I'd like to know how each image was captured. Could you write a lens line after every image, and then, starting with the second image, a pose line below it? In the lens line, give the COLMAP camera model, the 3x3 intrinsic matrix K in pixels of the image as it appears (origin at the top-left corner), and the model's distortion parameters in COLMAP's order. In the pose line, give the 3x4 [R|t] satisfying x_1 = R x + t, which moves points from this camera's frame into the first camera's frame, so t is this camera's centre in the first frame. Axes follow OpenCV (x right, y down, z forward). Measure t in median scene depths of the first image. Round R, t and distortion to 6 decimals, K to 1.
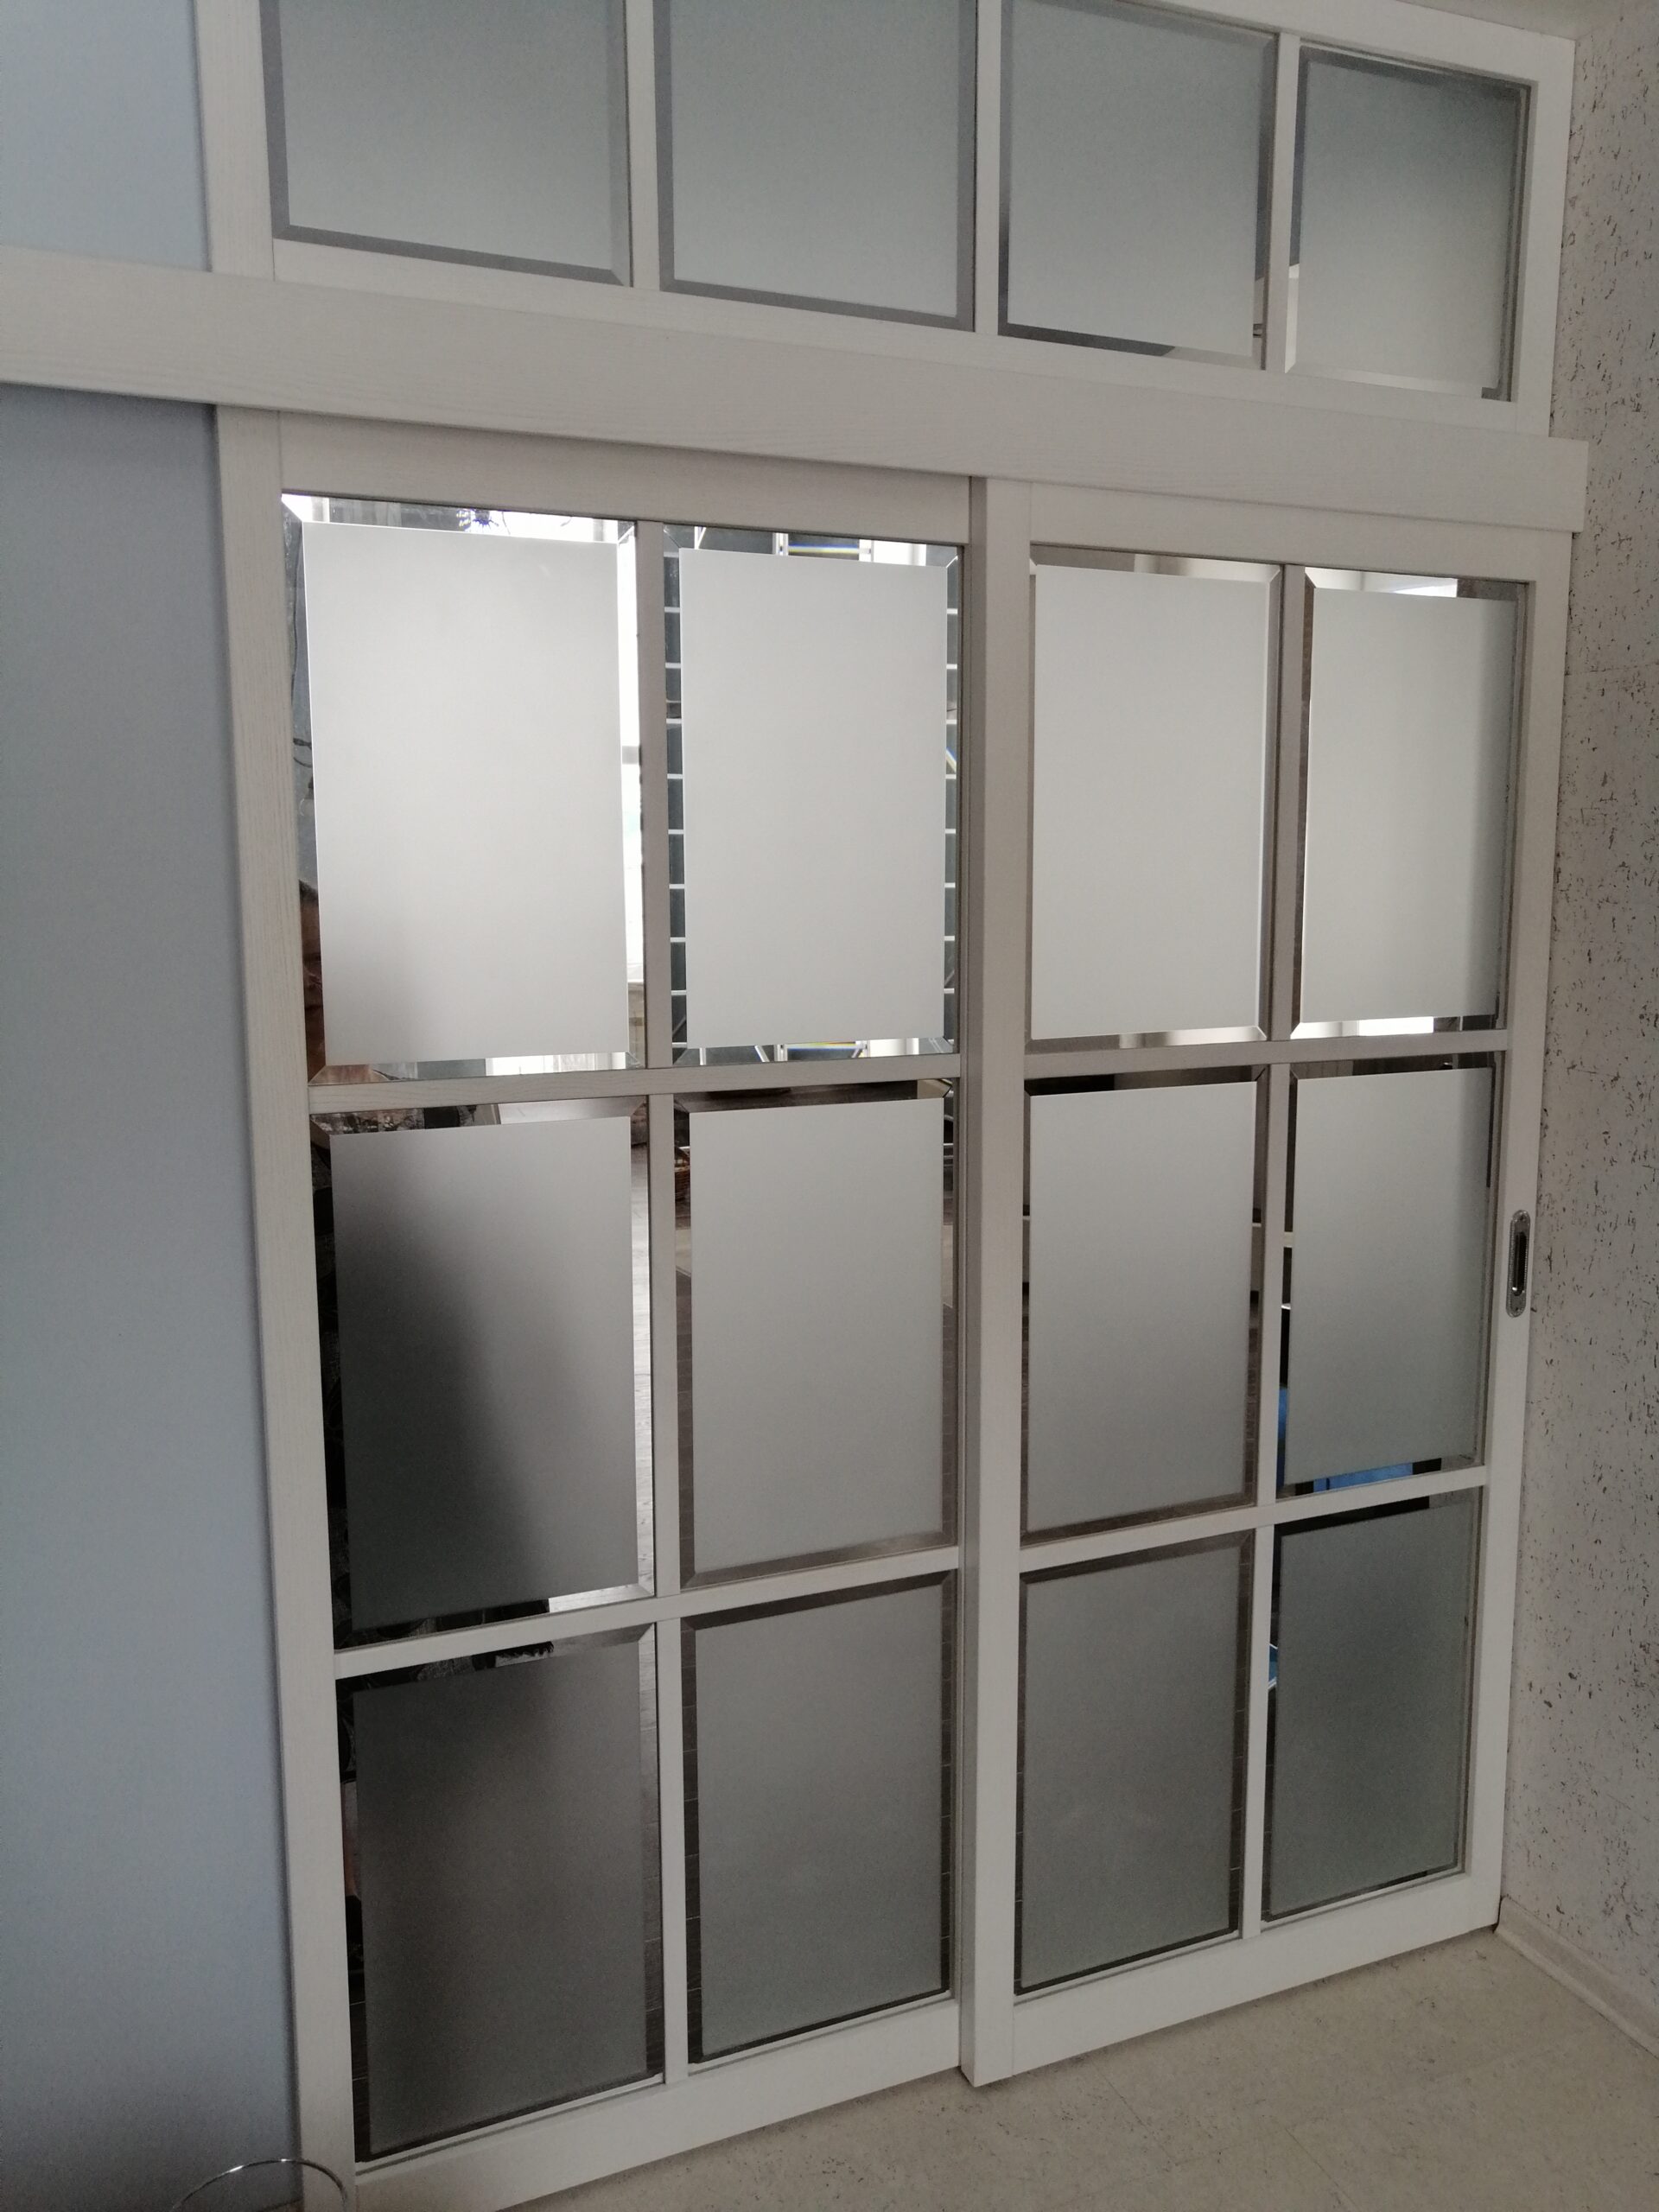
lens RADIAL K [[1765.4, 0, 829.5], [0, 1765.4, 1106.0], [0, 0, 1]] dist [-0.007381, -0.011757]
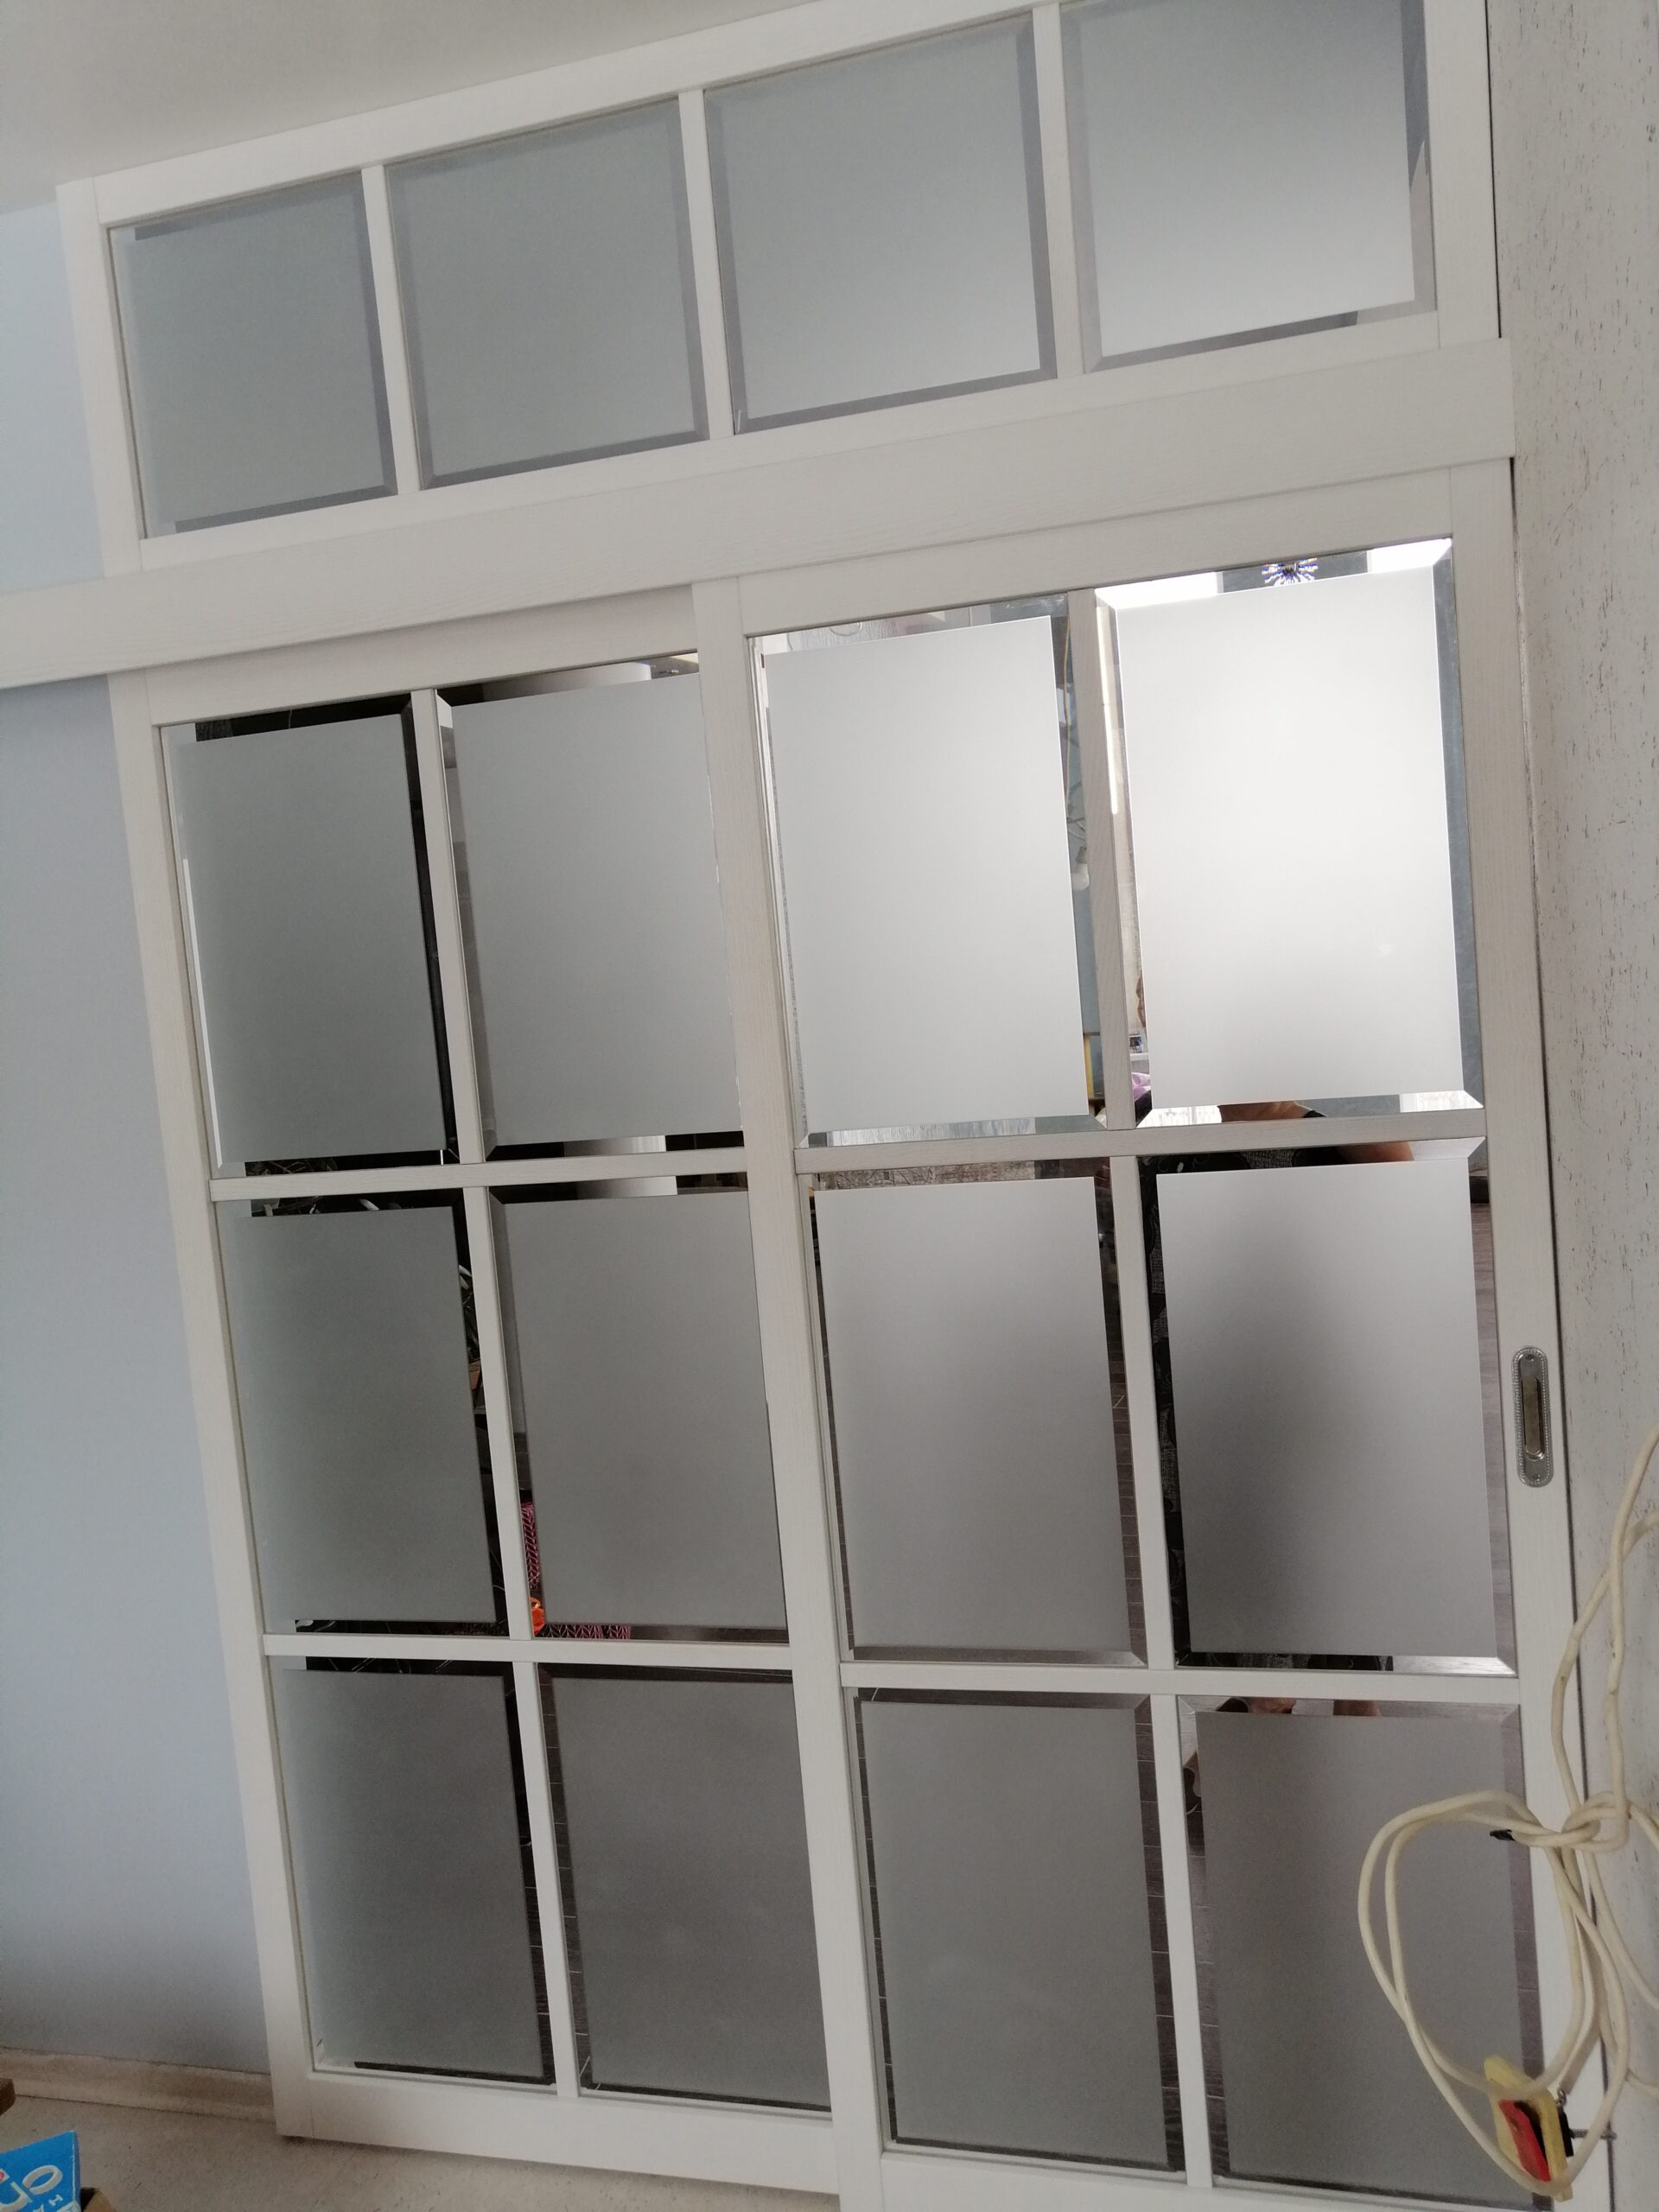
lens RADIAL K [[1731.3, 0, 820.7], [0, 1731.3, 1043.3], [0, 0, 1]] dist [-0.155301, 0.215229]
pose [[0.775307, -0.029055, -0.630915, 0.644438], [-0.002193, 0.998811, -0.048693, -0.036120], [0.631580, 0.039136, 0.774322, 0.248619]]
